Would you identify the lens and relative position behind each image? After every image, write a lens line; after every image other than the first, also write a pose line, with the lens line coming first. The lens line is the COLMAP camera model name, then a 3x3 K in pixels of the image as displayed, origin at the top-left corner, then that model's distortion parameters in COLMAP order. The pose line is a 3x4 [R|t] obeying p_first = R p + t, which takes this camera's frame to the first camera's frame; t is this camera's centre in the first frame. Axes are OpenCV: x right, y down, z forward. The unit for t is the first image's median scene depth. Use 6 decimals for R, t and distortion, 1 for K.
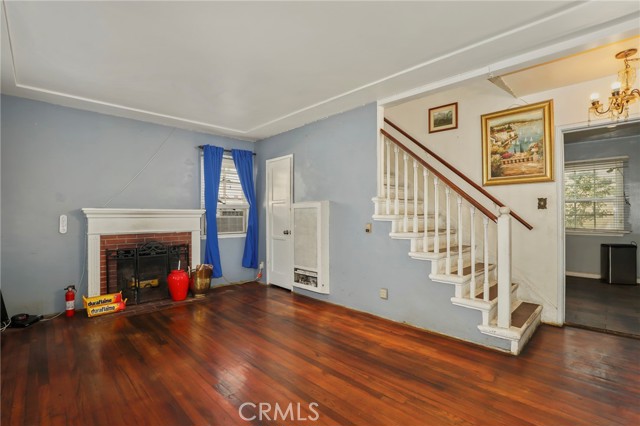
lens RADIAL K [[297.7, 0, 325.5], [0, 297.7, 214.6], [0, 0, 1]] dist [-0.030648, 0.005078]
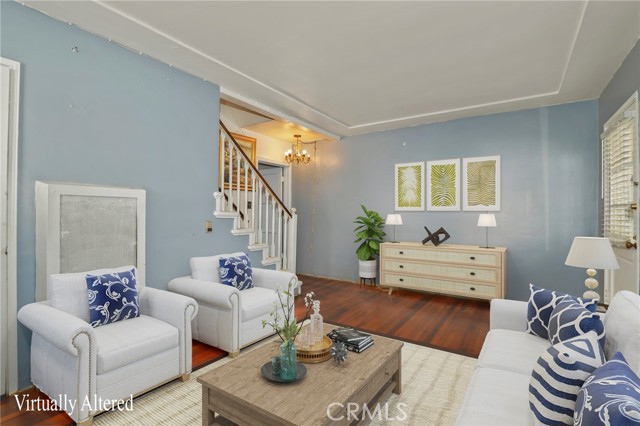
lens RADIAL K [[297.7, 0, 323.1], [0, 297.7, 213.7], [0, 0, 1]] dist [-0.030648, 0.005078]
pose [[-0.195842, 0.001009, 0.980635, -0.658573], [-0.007581, 0.999968, -0.002543, 0.006452], [-0.980606, -0.007932, -0.195828, 0.732127]]
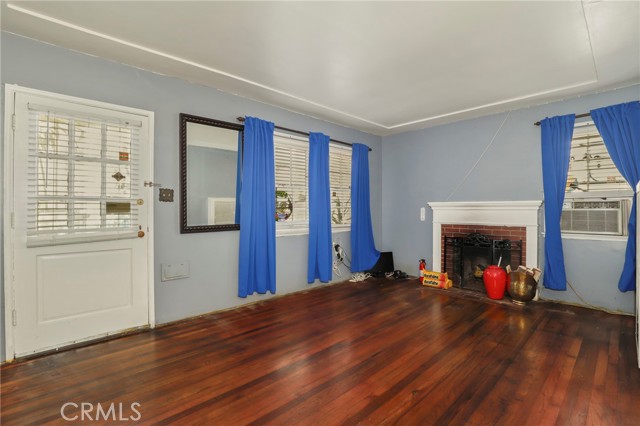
lens RADIAL K [[297.7, 0, 323.4], [0, 297.7, 211.7], [0, 0, 1]] dist [-0.030648, 0.005078]
pose [[-0.021341, 0.009398, -0.999728, 0.443194], [0.003142, 0.999952, 0.009333, 0.005379], [0.999767, -0.002941, -0.021369, 0.477790]]
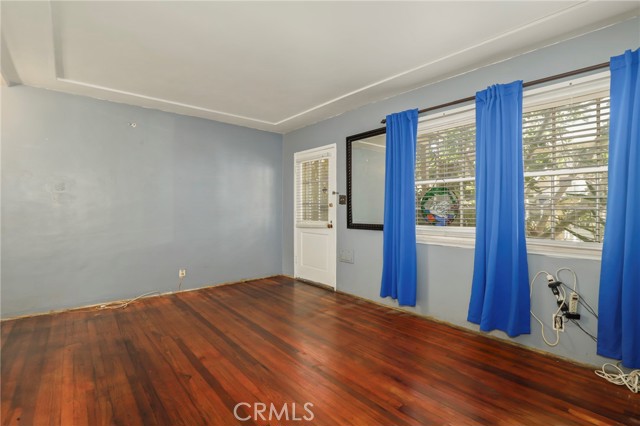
lens RADIAL K [[297.7, 0, 323.2], [0, 297.7, 211.0], [0, 0, 1]] dist [-0.030648, 0.005078]
pose [[-0.997440, 0.000303, 0.071513, -0.280341], [0.000656, 0.999988, 0.004904, 0.003730], [-0.071511, 0.004938, -0.997428, 1.093399]]
